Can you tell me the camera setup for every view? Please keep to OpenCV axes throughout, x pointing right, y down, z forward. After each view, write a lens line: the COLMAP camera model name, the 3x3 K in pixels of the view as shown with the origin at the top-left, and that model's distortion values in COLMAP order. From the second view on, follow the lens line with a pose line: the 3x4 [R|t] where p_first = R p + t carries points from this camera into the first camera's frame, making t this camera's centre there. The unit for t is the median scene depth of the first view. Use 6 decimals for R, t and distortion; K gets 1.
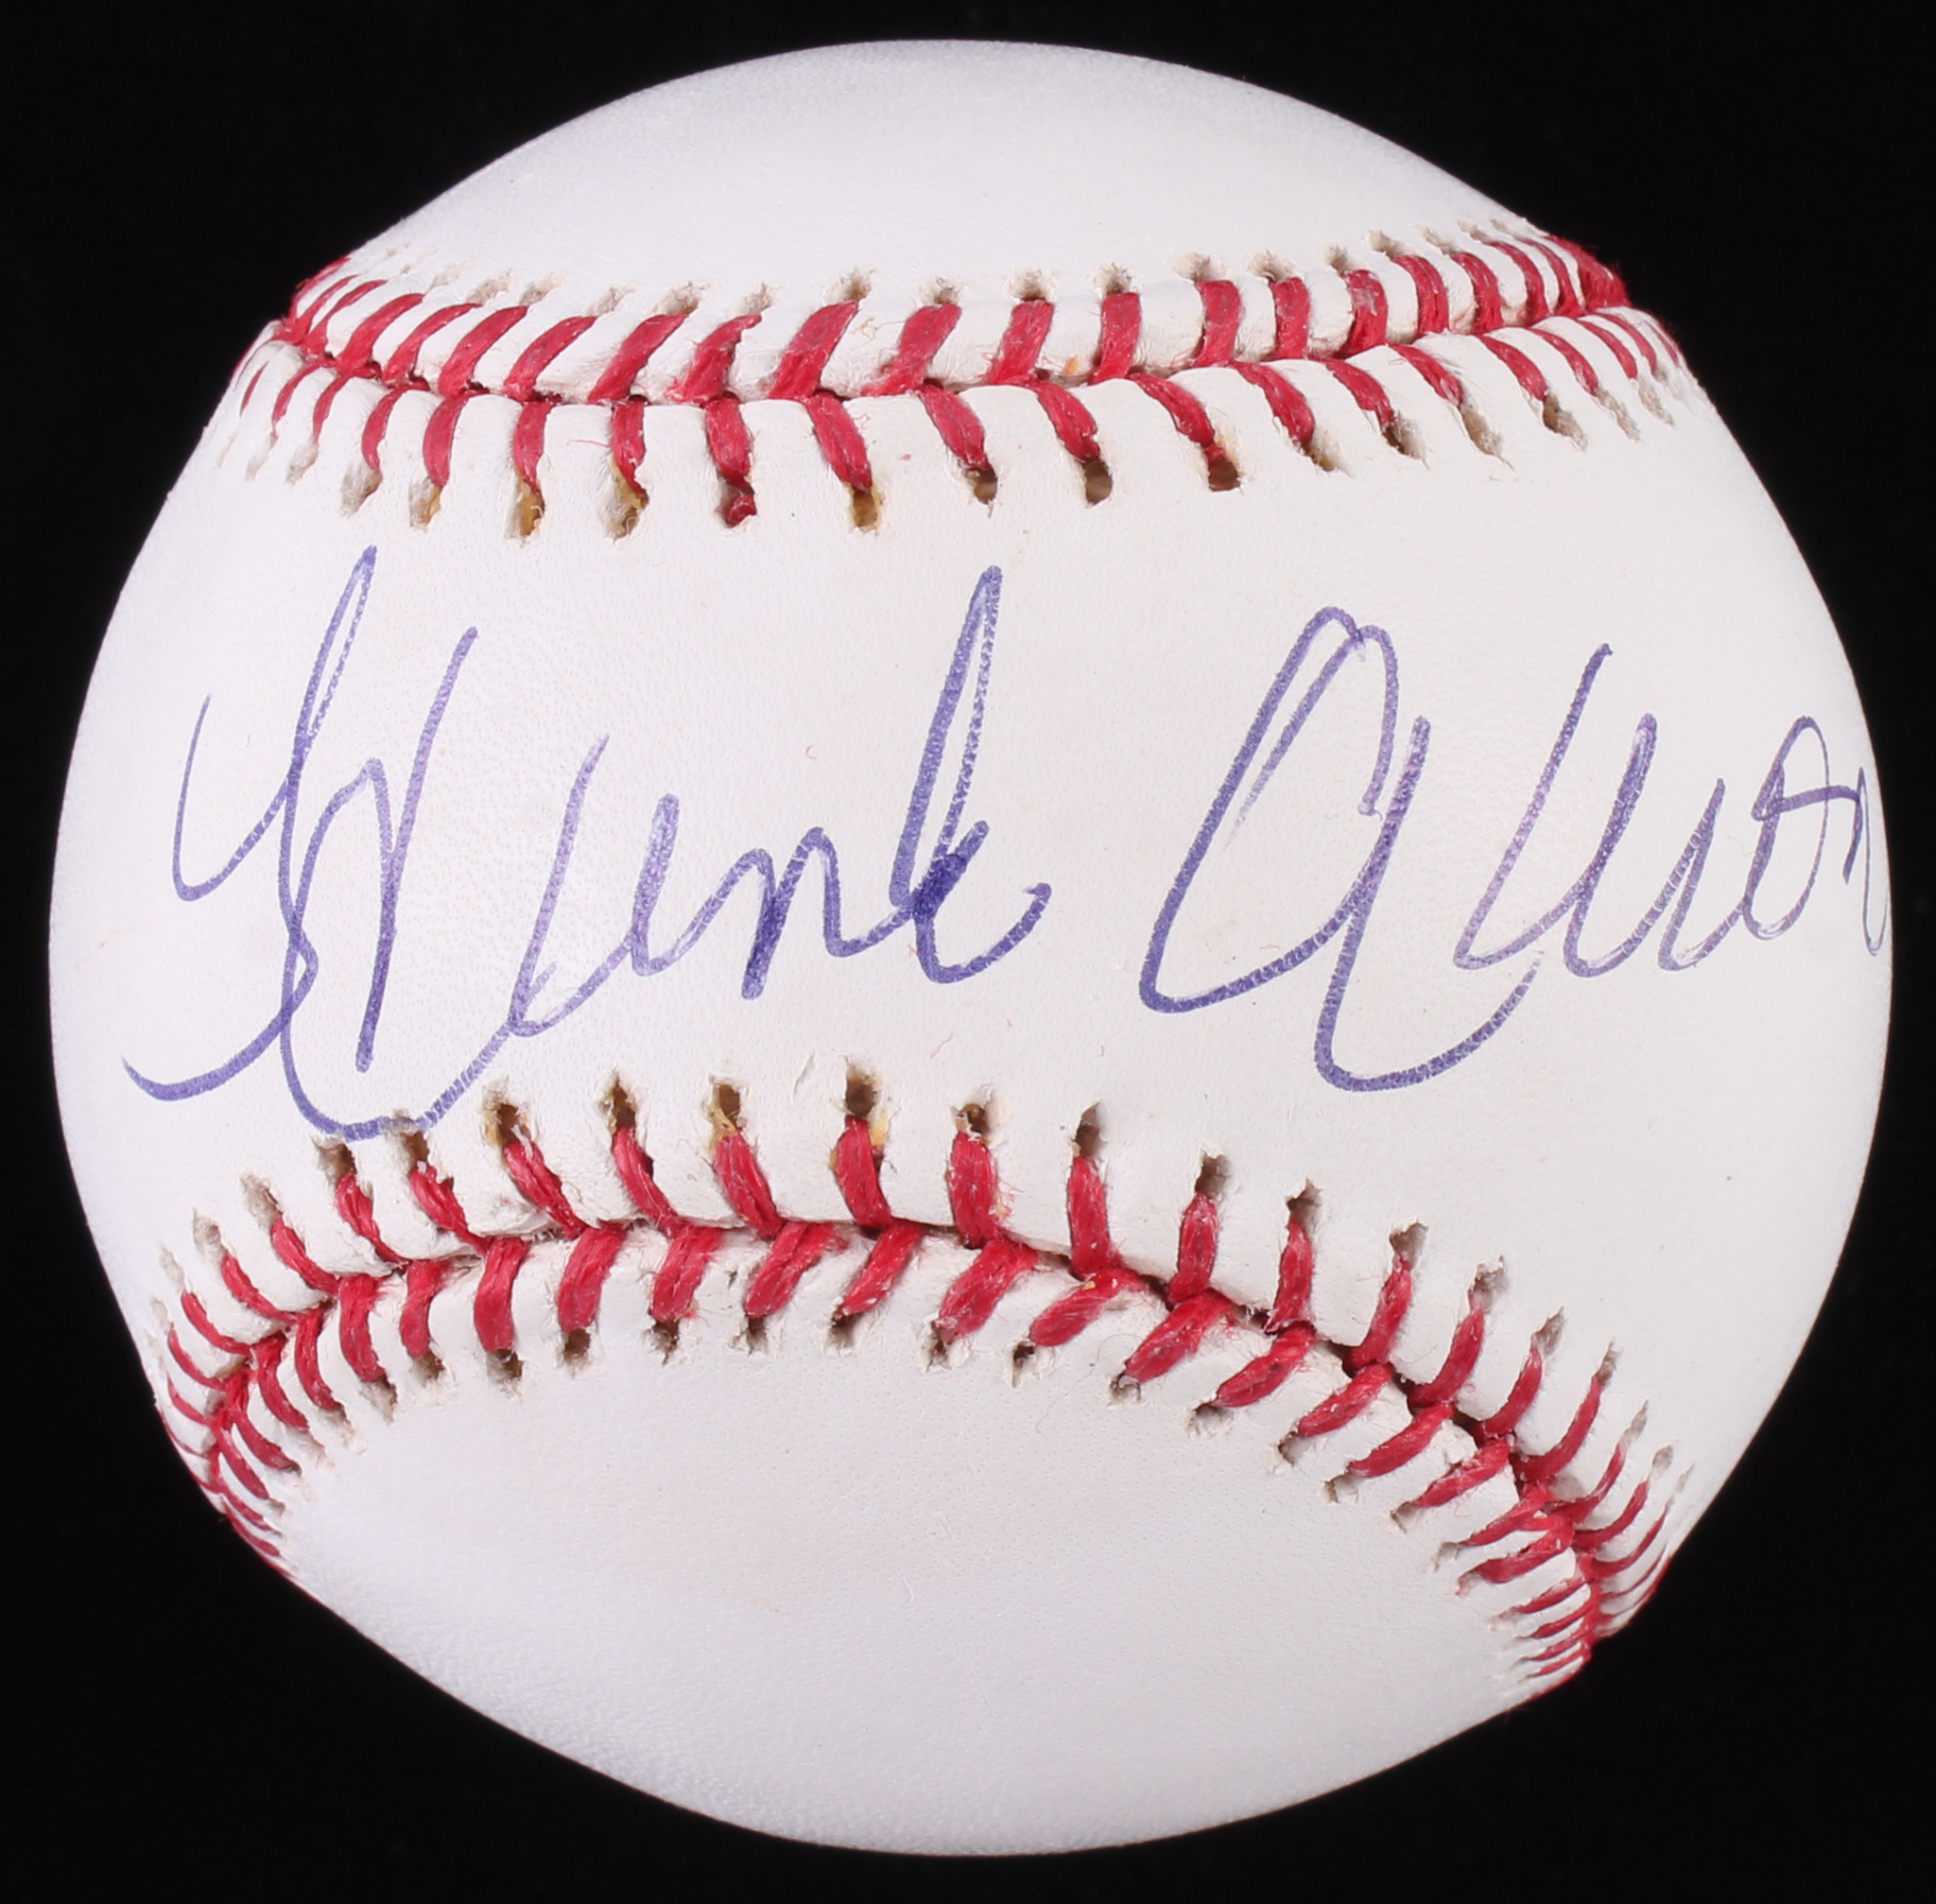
lens RADIAL K [[3674.1, 0, 952.3], [0, 3674.1, 952.2], [0, 0, 1]] dist [0.068157, 0.000000]
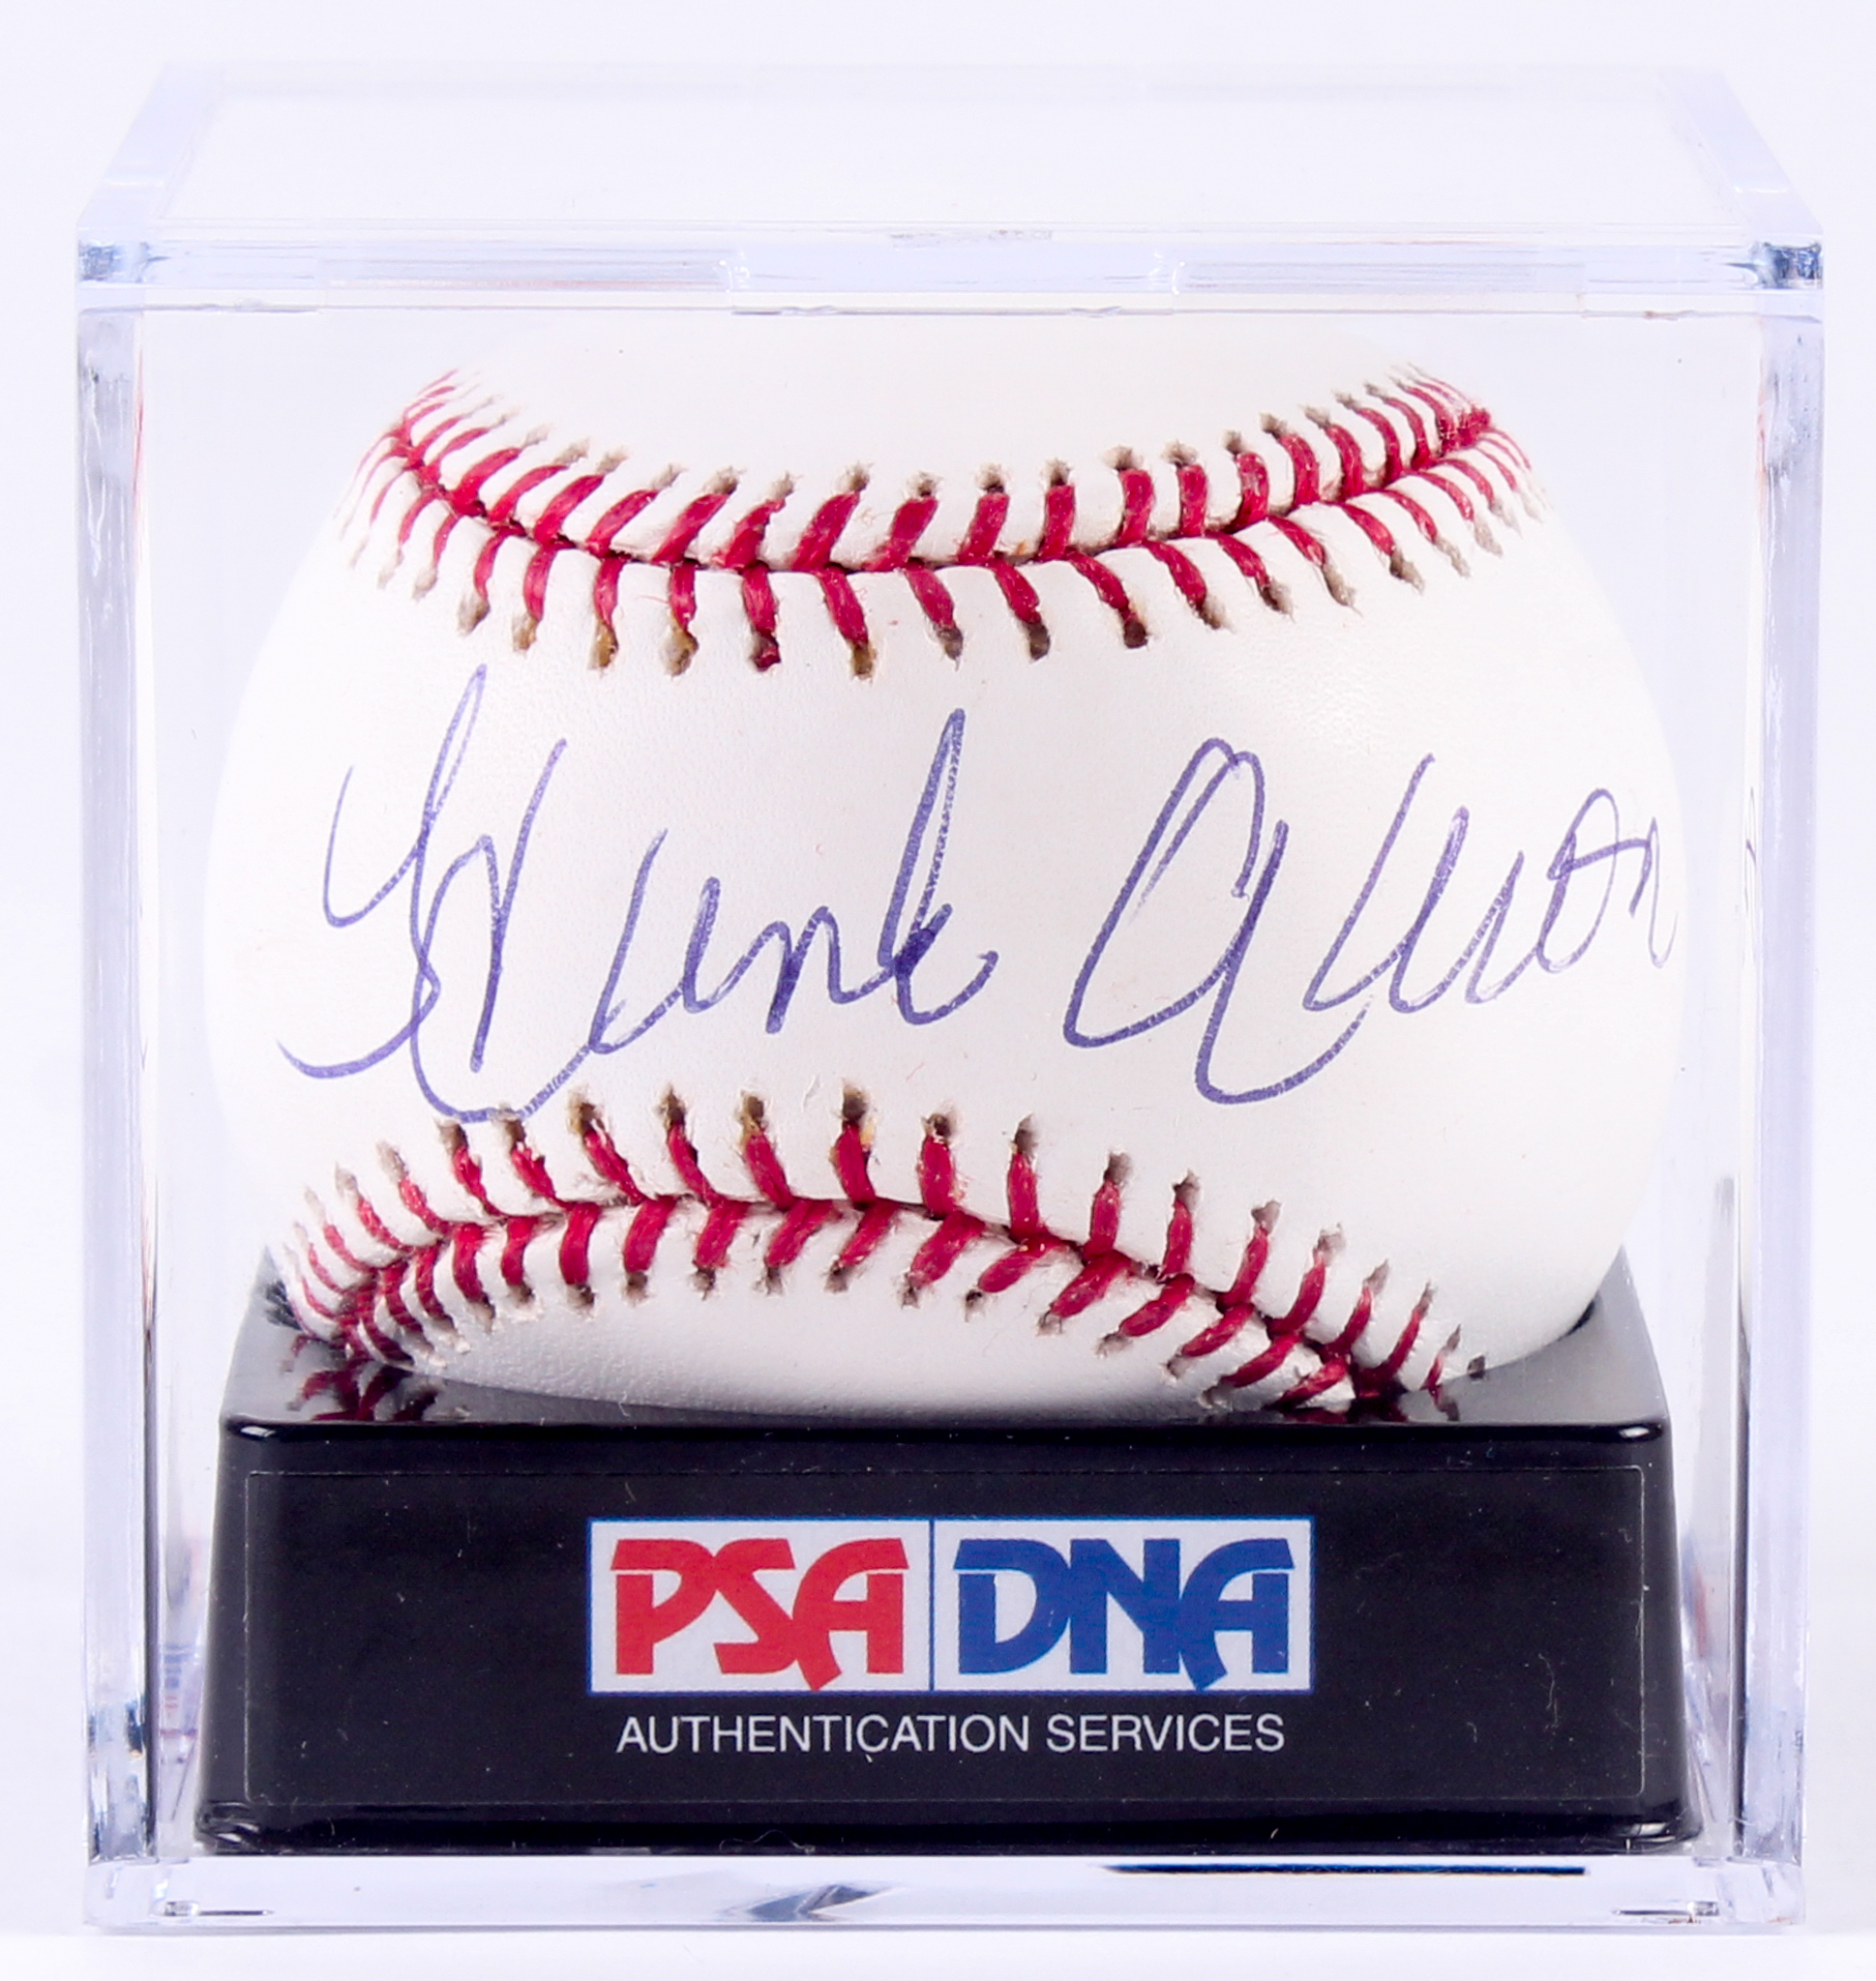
lens RADIAL K [[3183.4, 0, 956.4], [0, 3183.4, 989.5], [0, 0, 1]] dist [0.135065, 0.000000]
pose [[0.999896, 0.013204, 0.005718, 0.004690], [-0.013408, 0.999218, 0.037203, -0.043160], [-0.005222, -0.037275, 0.999291, -0.143278]]
